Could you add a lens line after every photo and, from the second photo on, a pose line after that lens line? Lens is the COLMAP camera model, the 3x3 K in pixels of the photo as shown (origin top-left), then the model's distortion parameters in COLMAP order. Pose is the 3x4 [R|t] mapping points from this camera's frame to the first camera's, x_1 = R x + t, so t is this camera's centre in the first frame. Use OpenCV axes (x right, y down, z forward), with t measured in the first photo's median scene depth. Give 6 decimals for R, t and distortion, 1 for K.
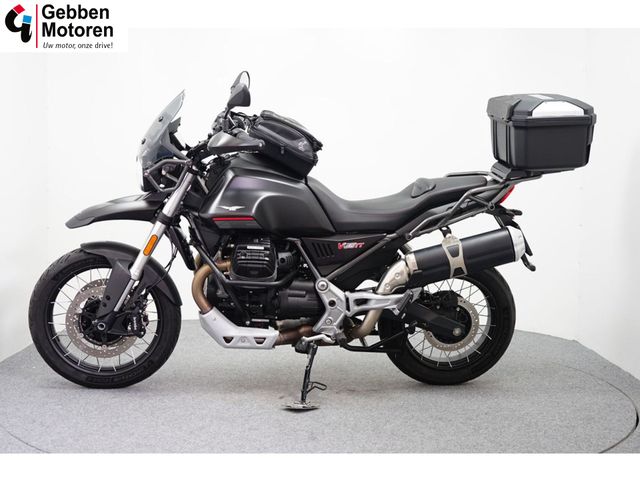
lens RADIAL K [[933.4, 0, 320.0], [0, 933.4, 239.3], [0, 0, 1]] dist [0.036699, 0.000000]
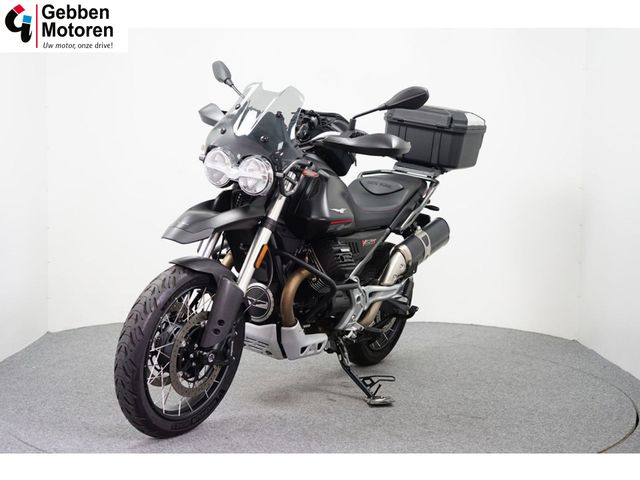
lens RADIAL K [[933.4, 0, 319.6], [0, 933.4, 242.3], [0, 0, 1]] dist [0.036699, 0.000000]
pose [[0.591427, -0.064214, 0.803798, -0.838278], [0.045817, 0.997890, 0.046008, -0.043517], [-0.805056, 0.009618, 0.593121, 0.425918]]
